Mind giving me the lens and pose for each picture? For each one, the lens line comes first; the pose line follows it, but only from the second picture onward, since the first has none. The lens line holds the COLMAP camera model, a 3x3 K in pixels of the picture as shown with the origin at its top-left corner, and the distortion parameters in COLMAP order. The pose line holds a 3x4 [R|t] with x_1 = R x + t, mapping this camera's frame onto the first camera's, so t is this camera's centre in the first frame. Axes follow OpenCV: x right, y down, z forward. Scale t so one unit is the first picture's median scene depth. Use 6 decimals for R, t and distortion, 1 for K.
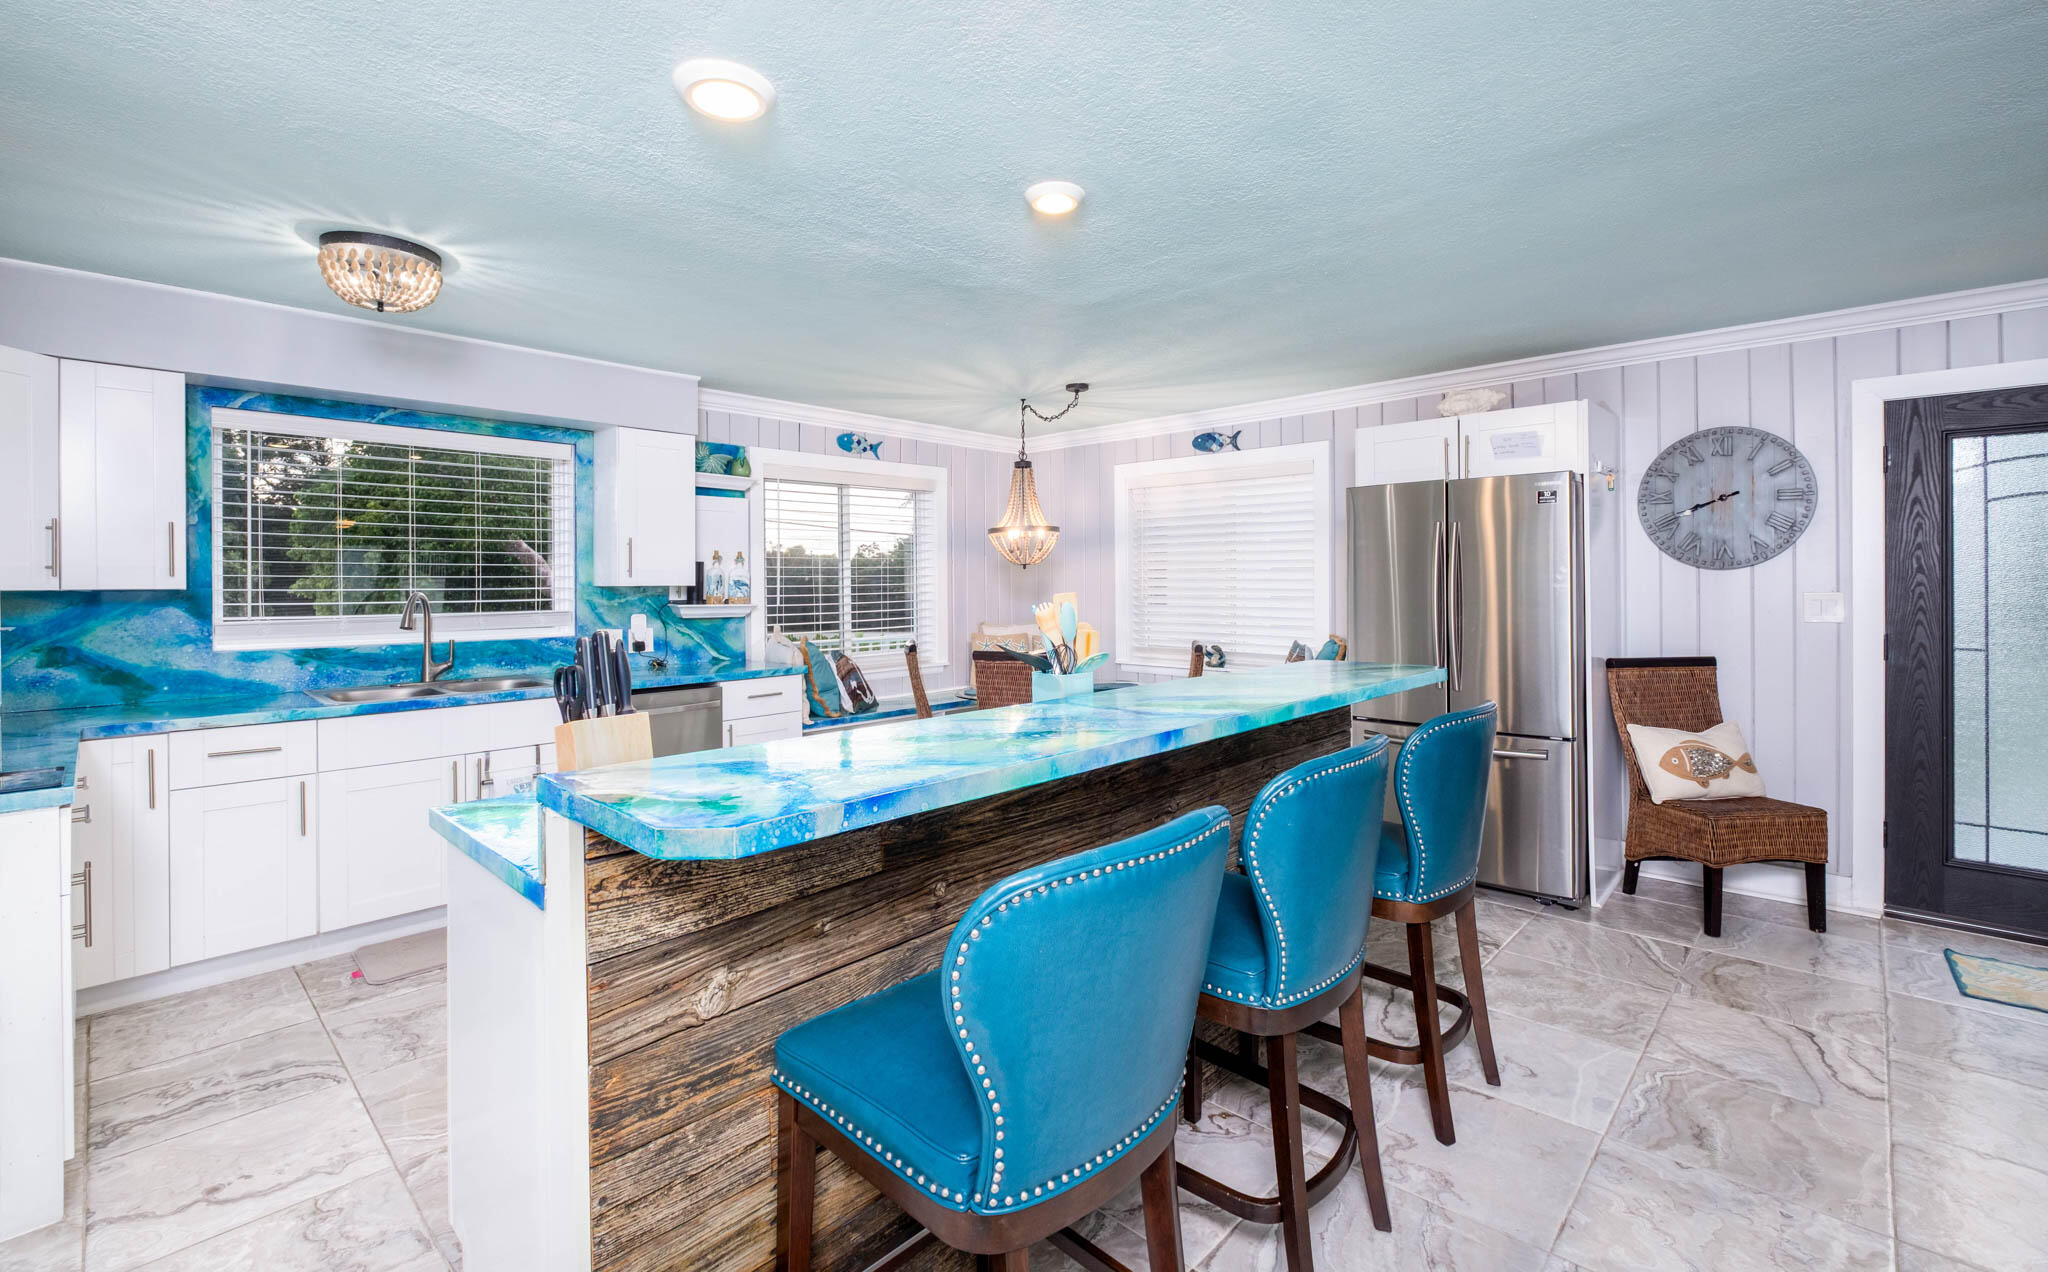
lens RADIAL K [[875.9, 0, 1033.5], [0, 875.9, 582.4], [0, 0, 1]] dist [0.000060, -0.000188]
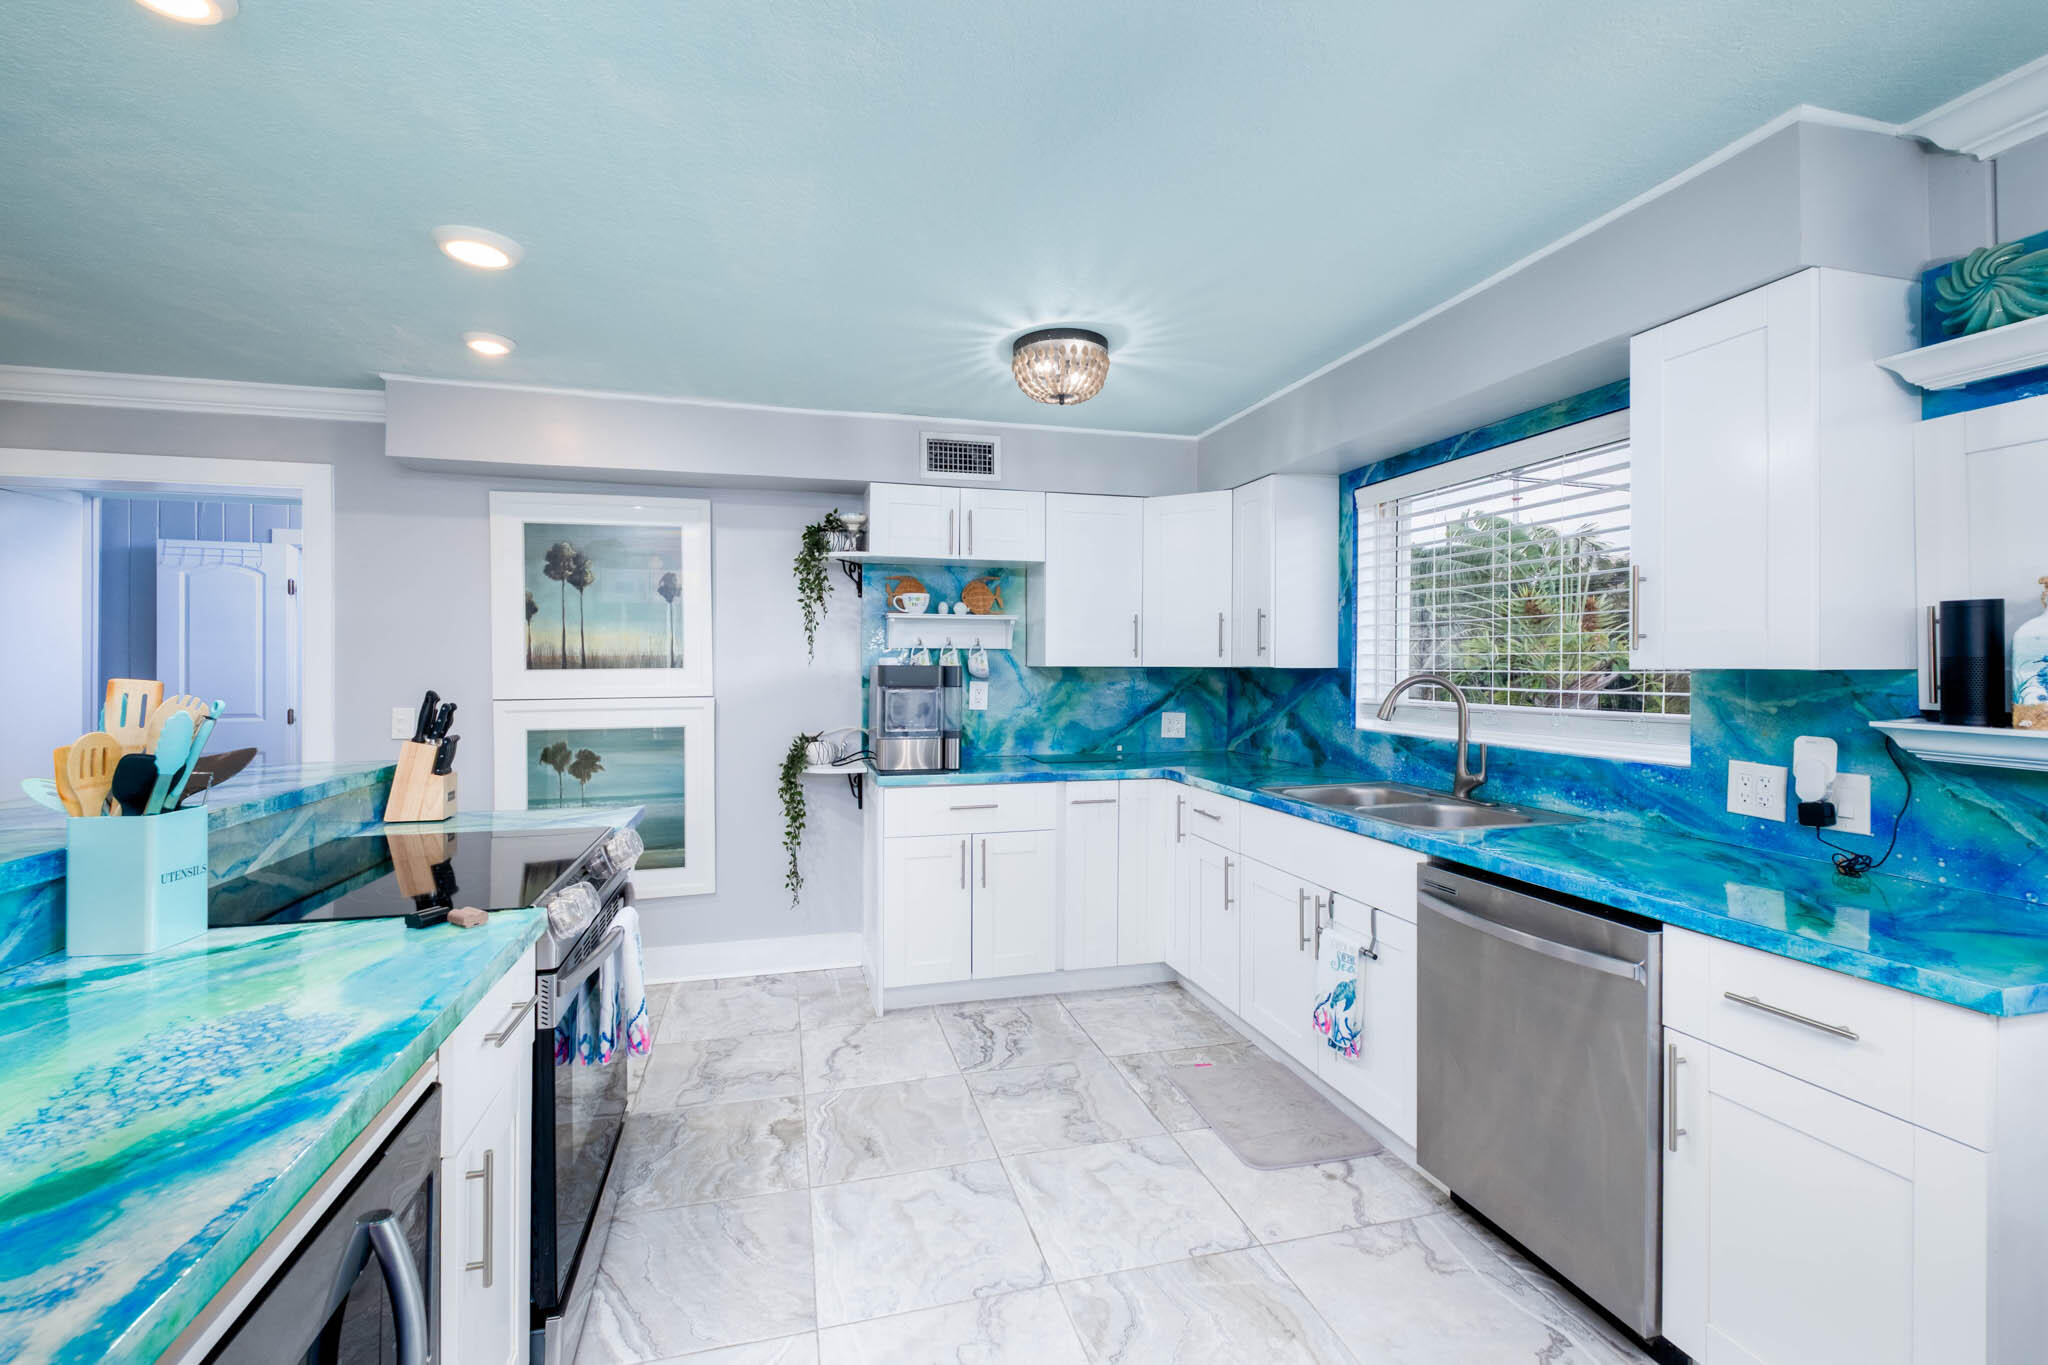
lens RADIAL K [[887.1, 0, 1024.5], [0, 887.1, 665.6], [0, 0, 1]] dist [-0.001299, -0.000159]
pose [[-0.530330, 0.003329, -0.847785, 0.106621], [-0.000502, 0.999991, 0.004241, 0.000448], [0.847791, 0.002675, -0.530324, 0.883830]]
